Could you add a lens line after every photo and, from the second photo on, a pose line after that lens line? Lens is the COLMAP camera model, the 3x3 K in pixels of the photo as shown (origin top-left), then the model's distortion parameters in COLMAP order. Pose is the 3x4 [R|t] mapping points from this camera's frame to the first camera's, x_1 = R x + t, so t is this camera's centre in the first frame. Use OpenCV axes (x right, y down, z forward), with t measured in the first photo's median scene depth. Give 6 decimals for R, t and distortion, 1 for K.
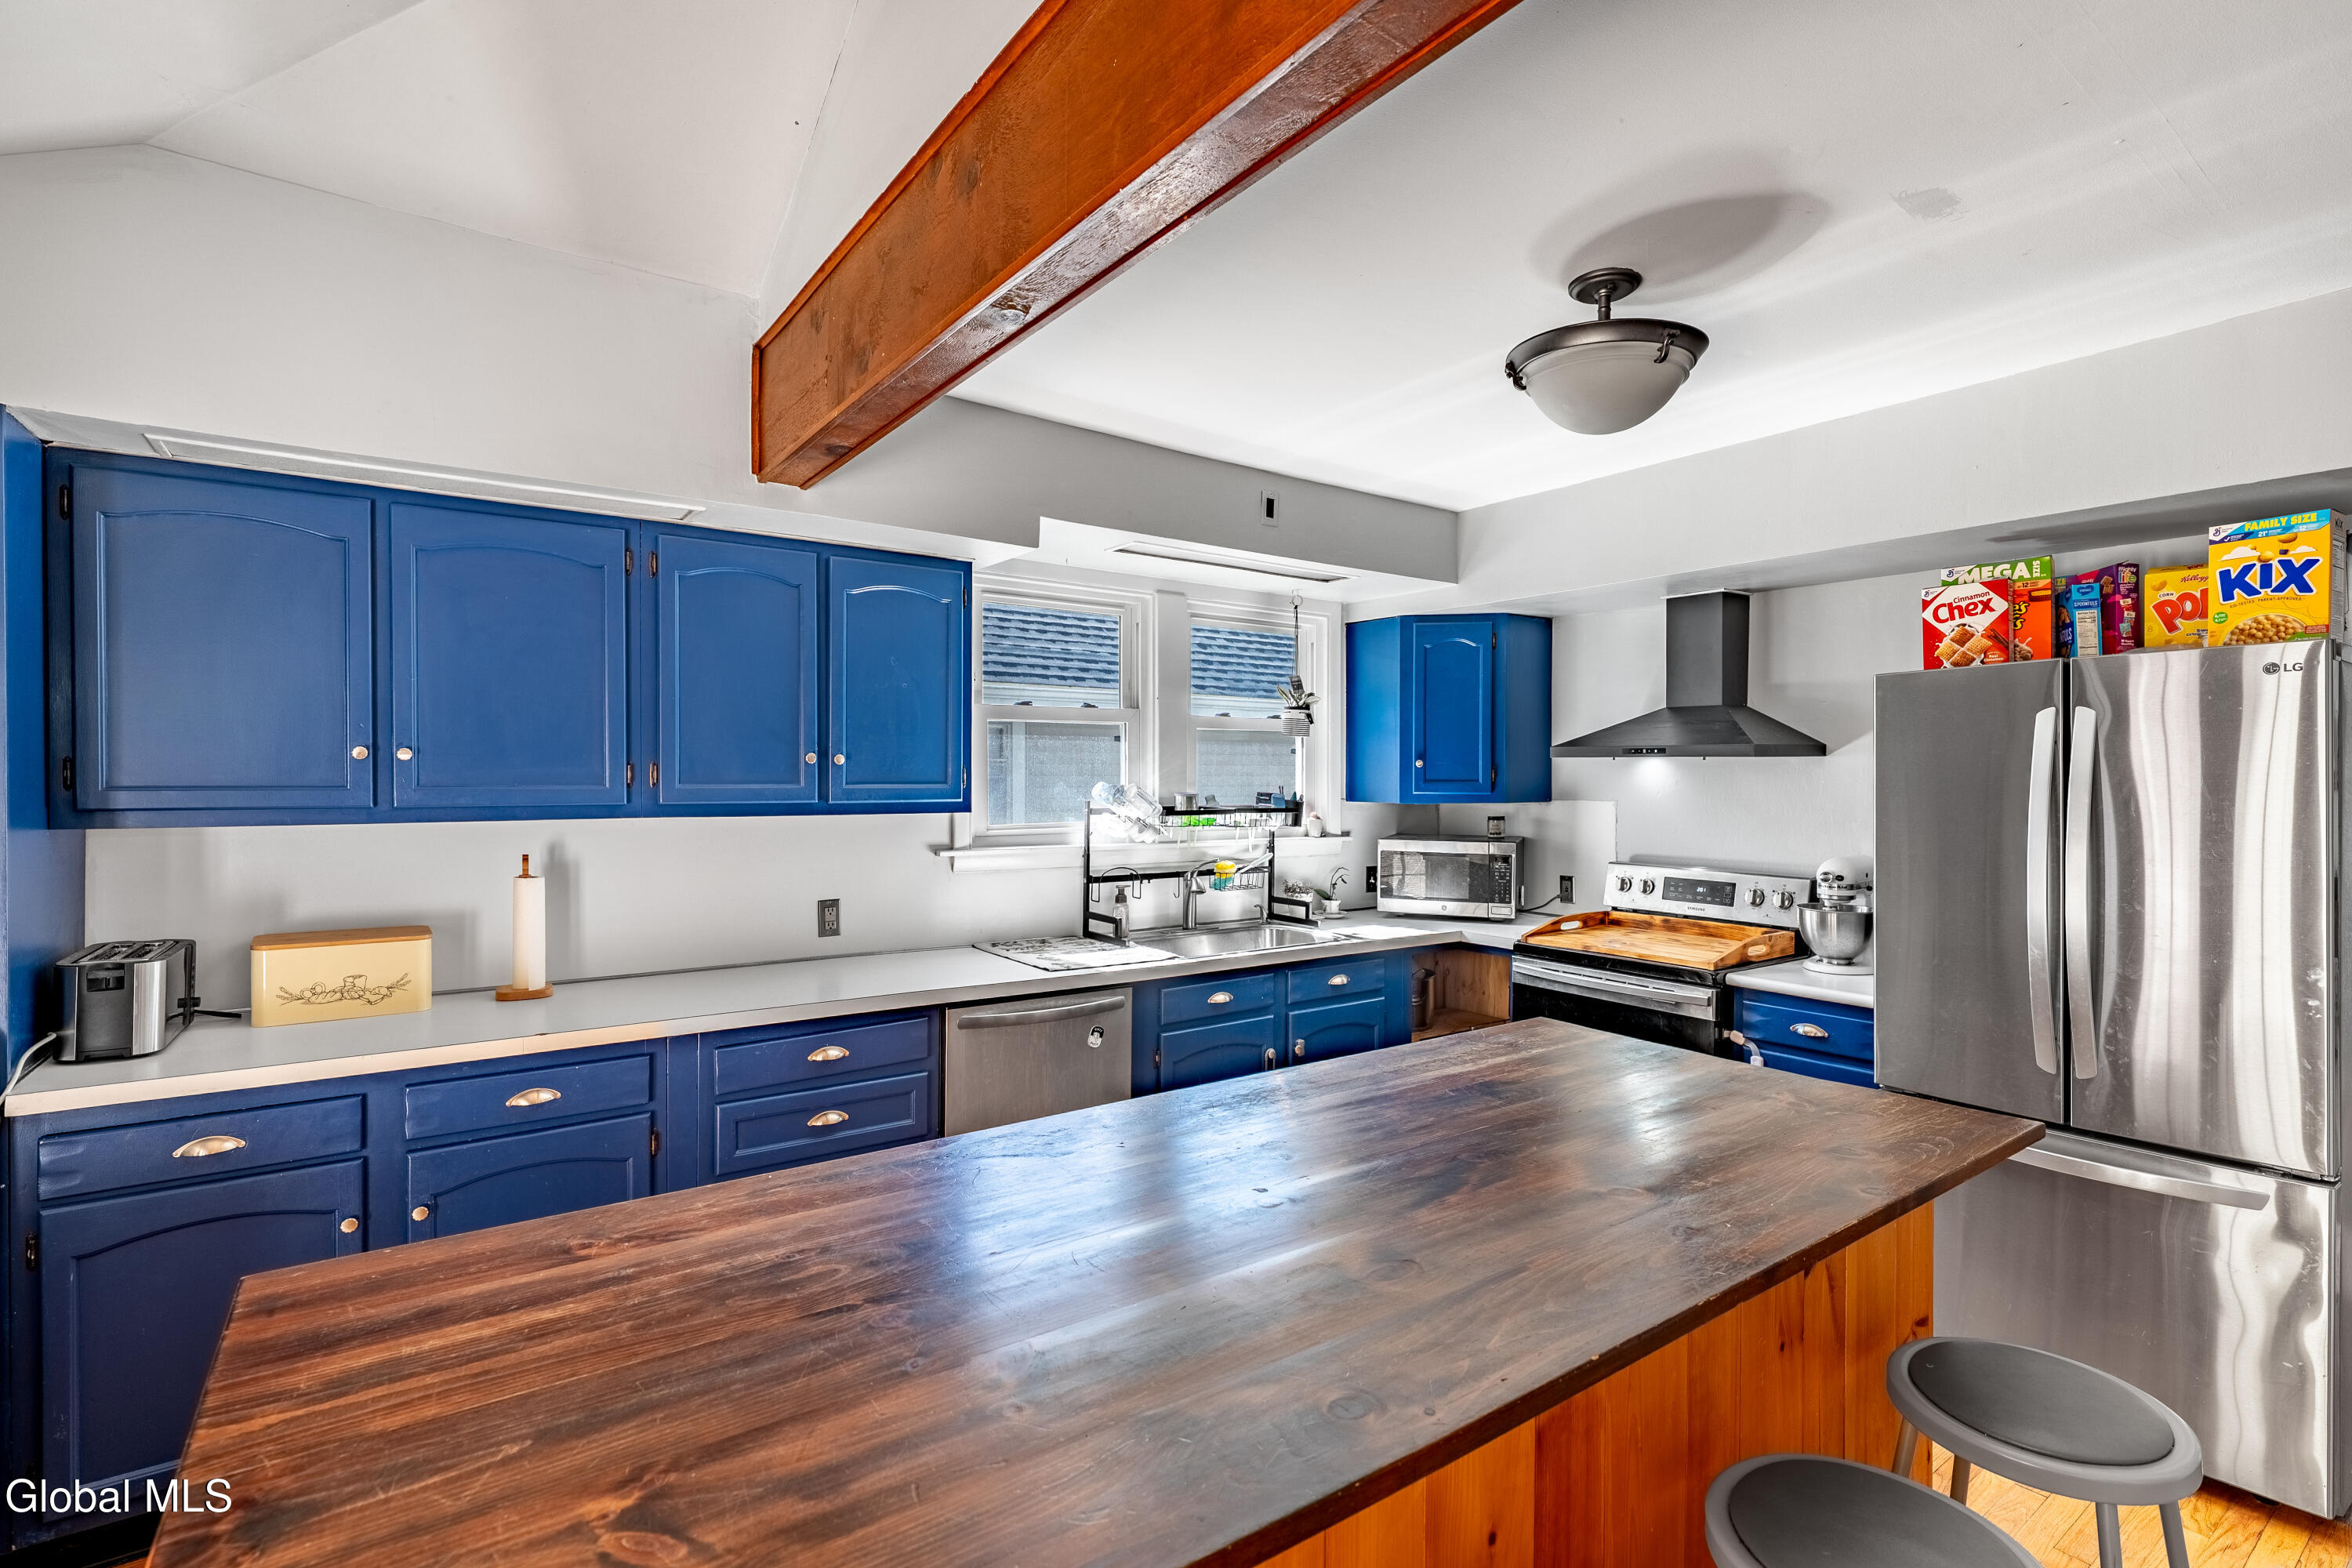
lens RADIAL K [[1086.7, 0, 1173.9], [0, 1086.7, 783.3], [0, 0, 1]] dist [-0.012529, -0.000436]
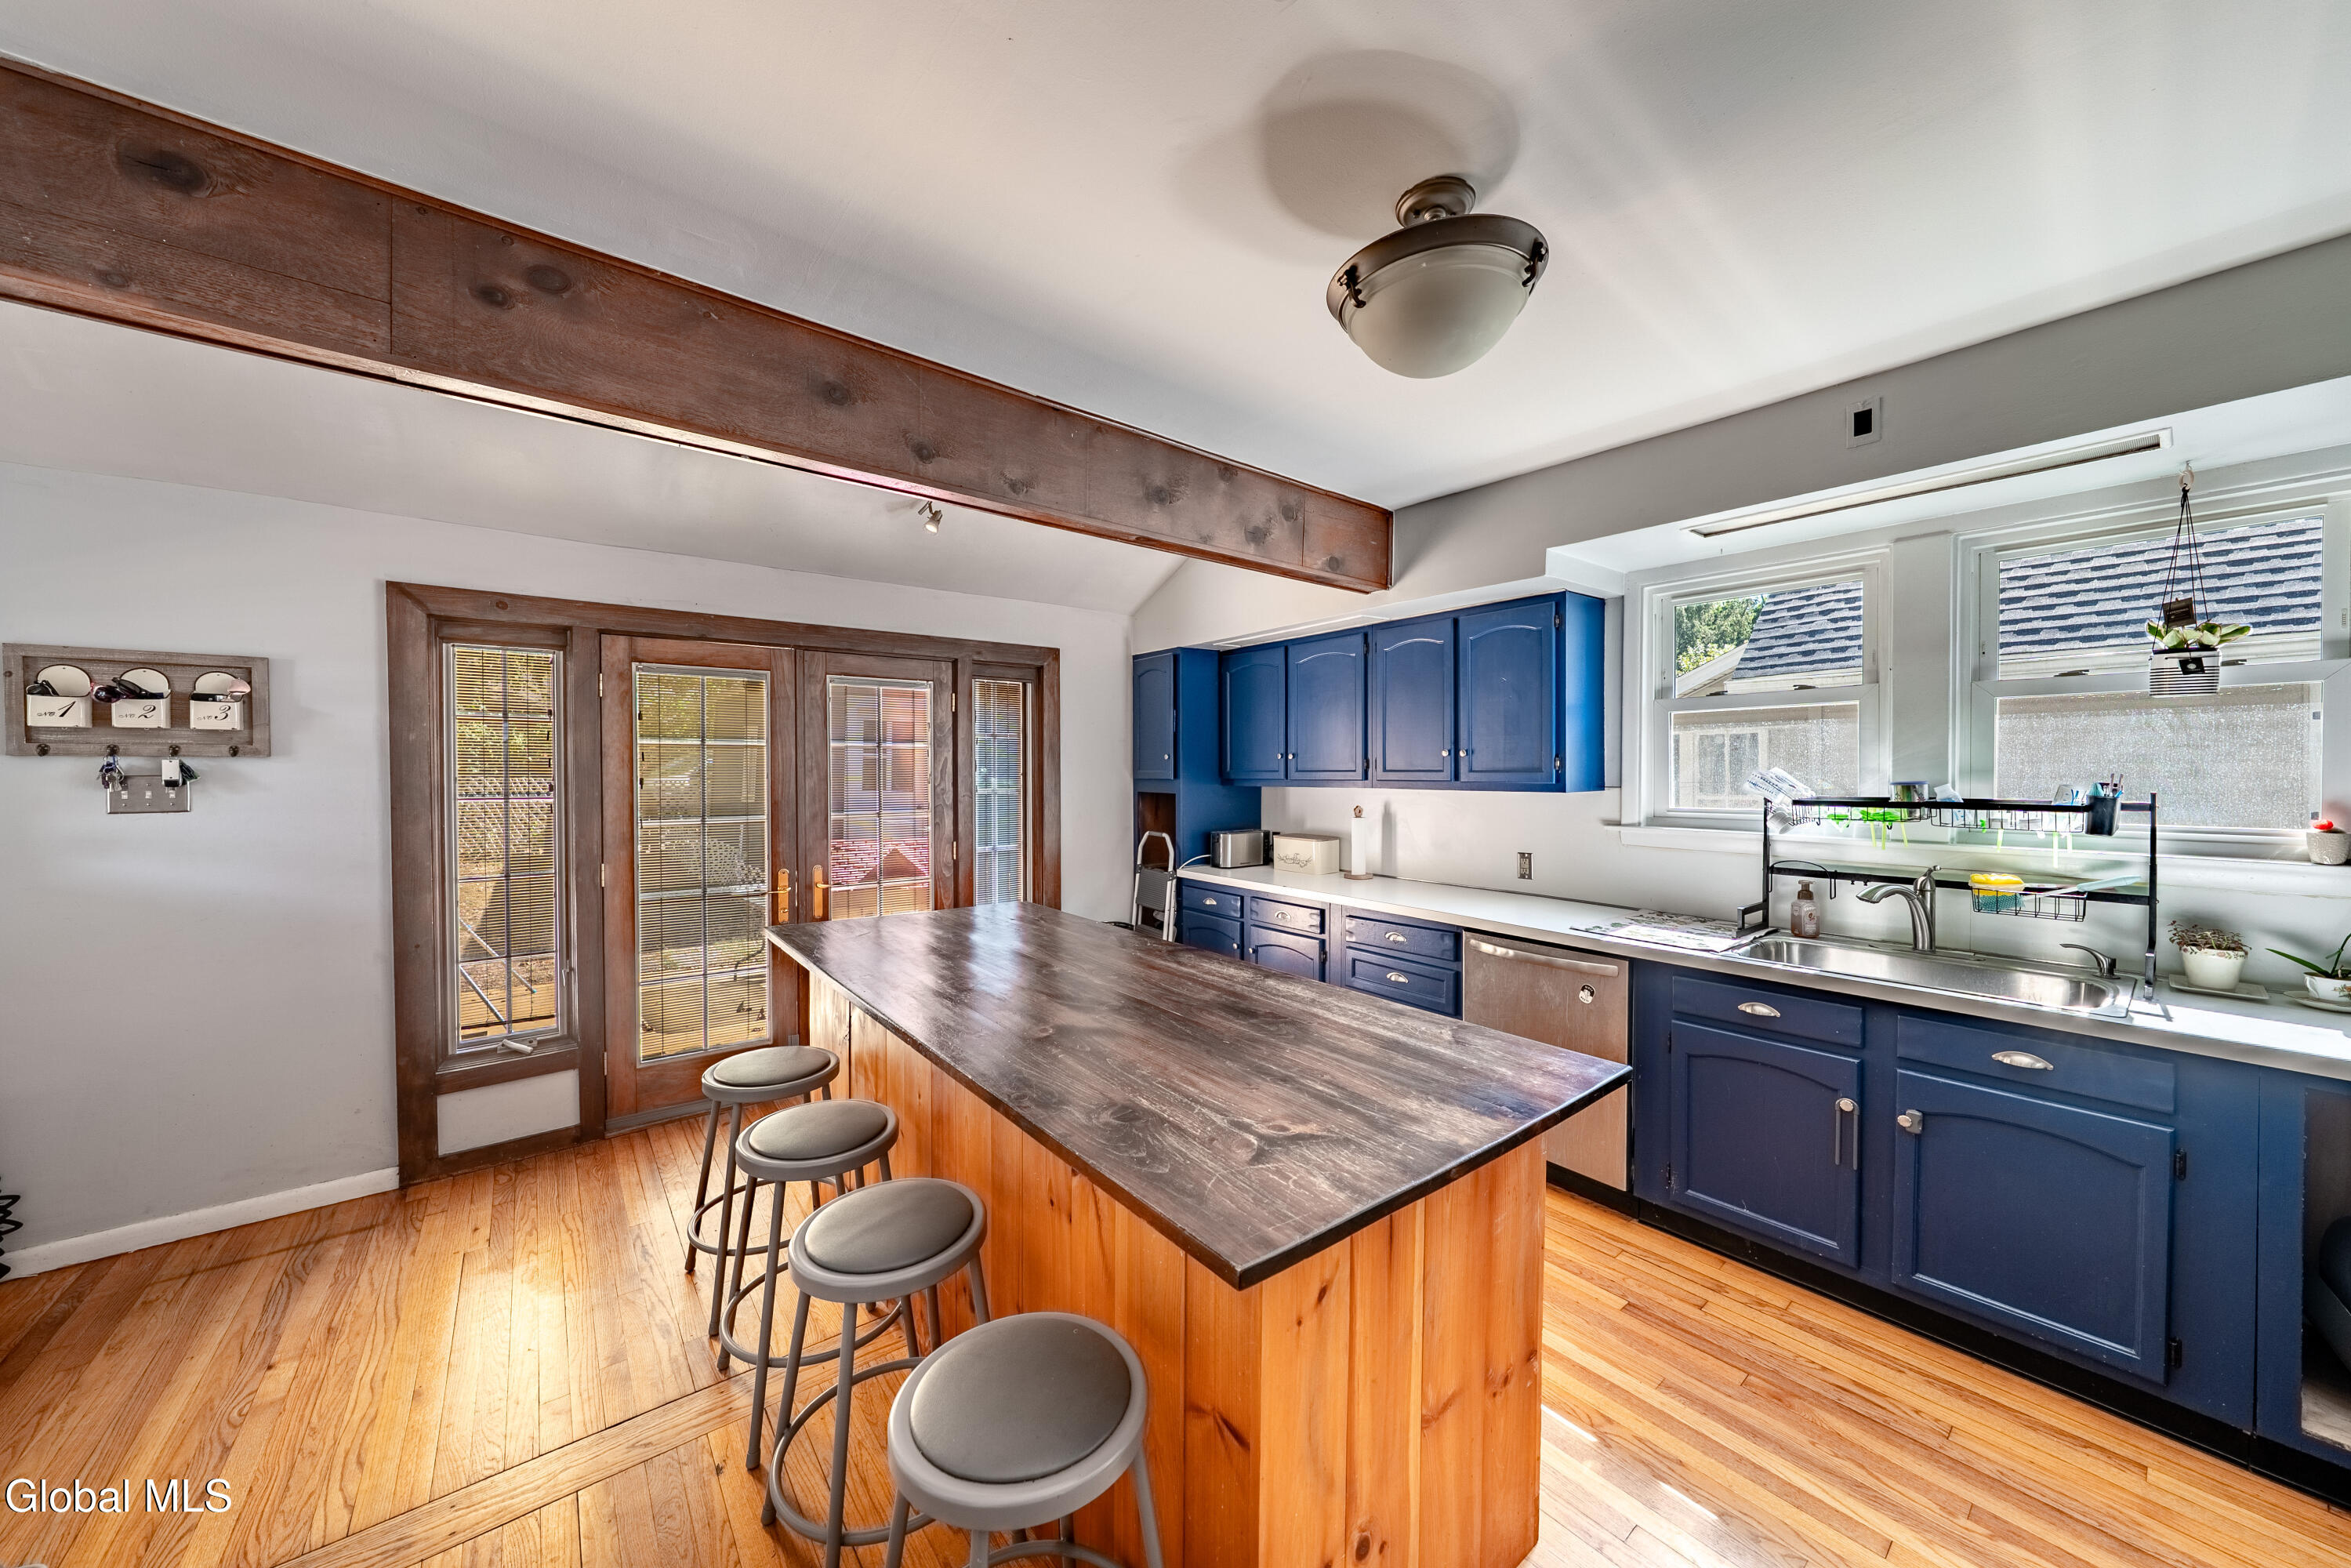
lens RADIAL K [[807.3, 0, 1175.1], [0, 807.3, 781.1], [0, 0, 1]] dist [0.000443, 0.000497]
pose [[0.055421, 0.013857, -0.998367, 0.608354], [-0.002490, 0.999903, 0.013740, 0.001587], [0.998460, 0.001725, 0.055450, 0.433274]]
